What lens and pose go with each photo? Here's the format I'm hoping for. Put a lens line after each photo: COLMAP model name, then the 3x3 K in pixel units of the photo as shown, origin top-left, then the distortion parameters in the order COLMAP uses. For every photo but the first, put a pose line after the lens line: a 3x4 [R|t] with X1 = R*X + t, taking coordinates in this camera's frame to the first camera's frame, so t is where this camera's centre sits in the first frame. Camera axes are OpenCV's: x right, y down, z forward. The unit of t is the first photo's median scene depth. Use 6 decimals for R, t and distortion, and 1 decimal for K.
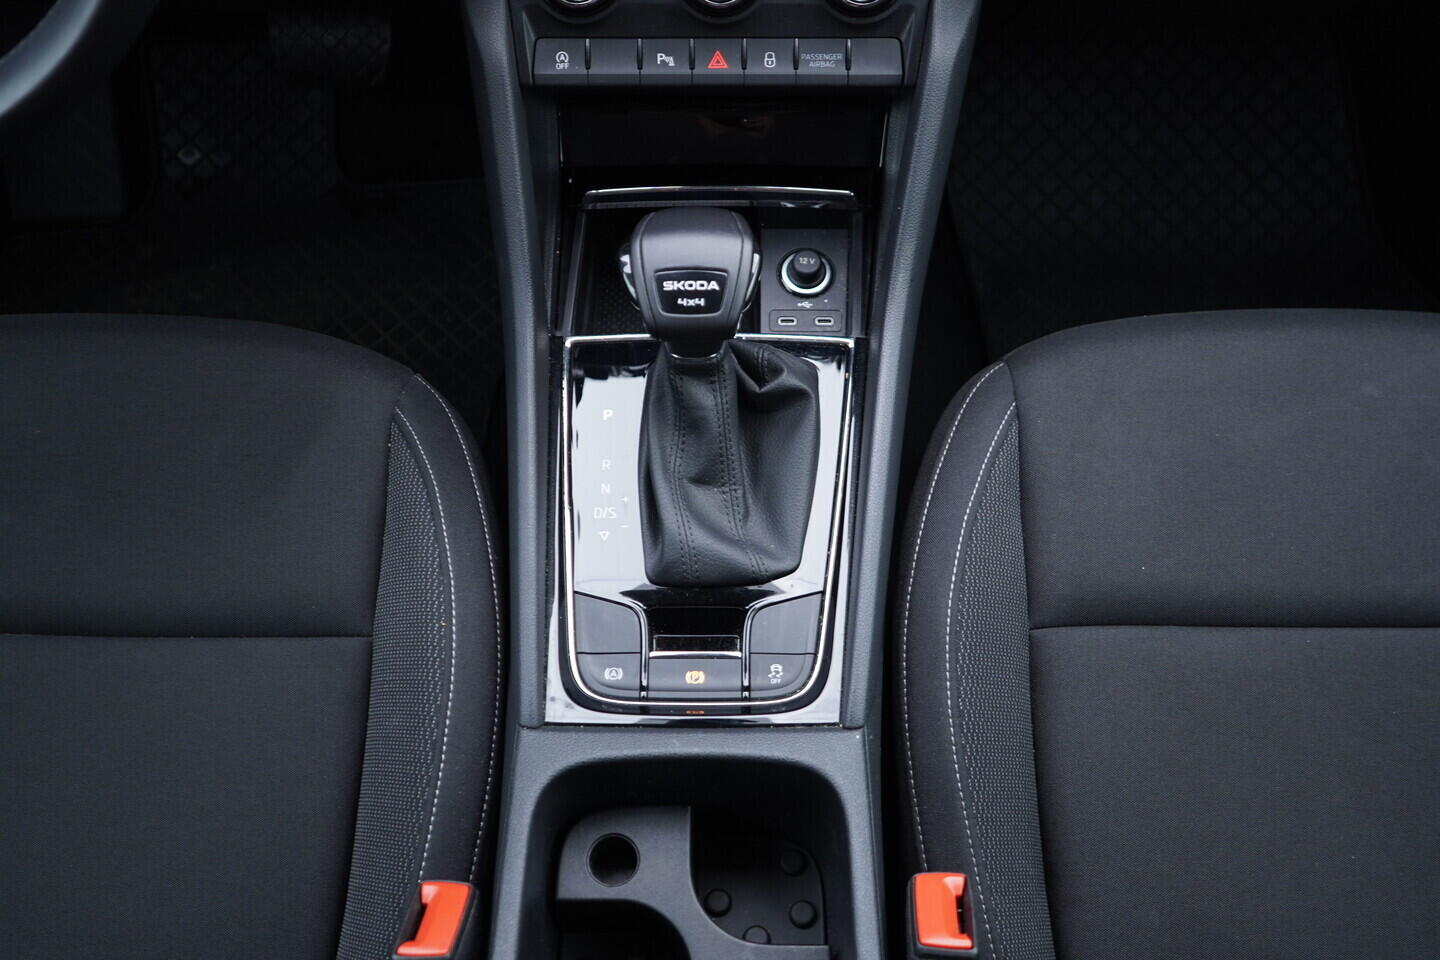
lens RADIAL K [[1497.8, 0, 720.0], [0, 1497.8, 480.0], [0, 0, 1]] dist [0.018906, 0.010928]
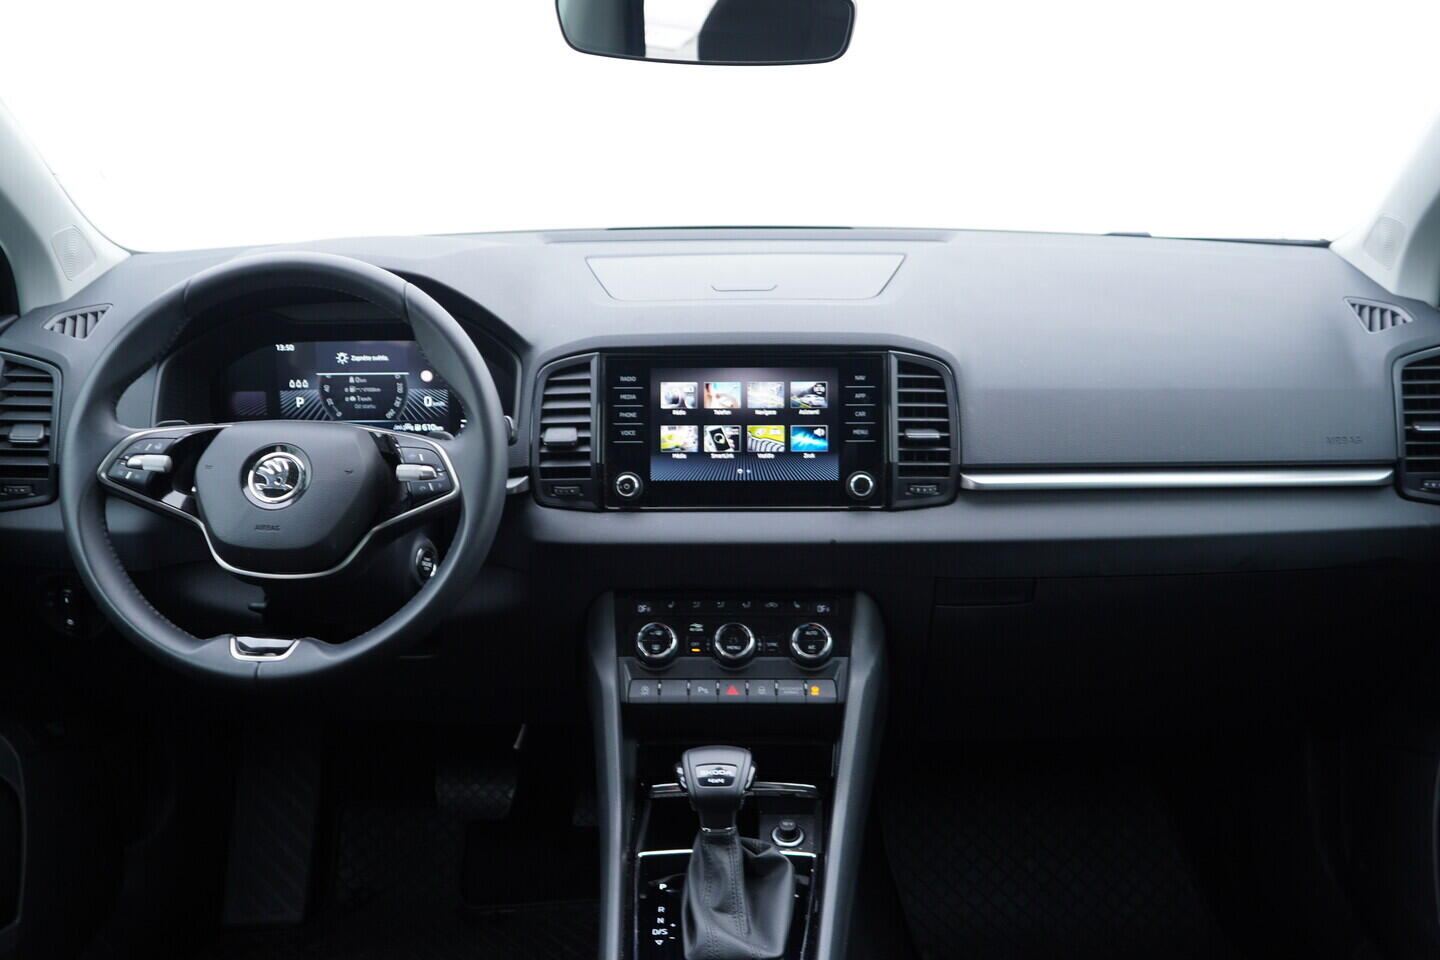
lens RADIAL K [[1497.8, 0, 720.0], [0, 1497.8, 480.0], [0, 0, 1]] dist [0.018906, 0.010928]
pose [[0.999854, -0.000712, -0.017089, 0.014461], [-0.010416, 0.767140, -0.641395, 0.669793], [0.013566, 0.641479, 0.767020, -0.524548]]
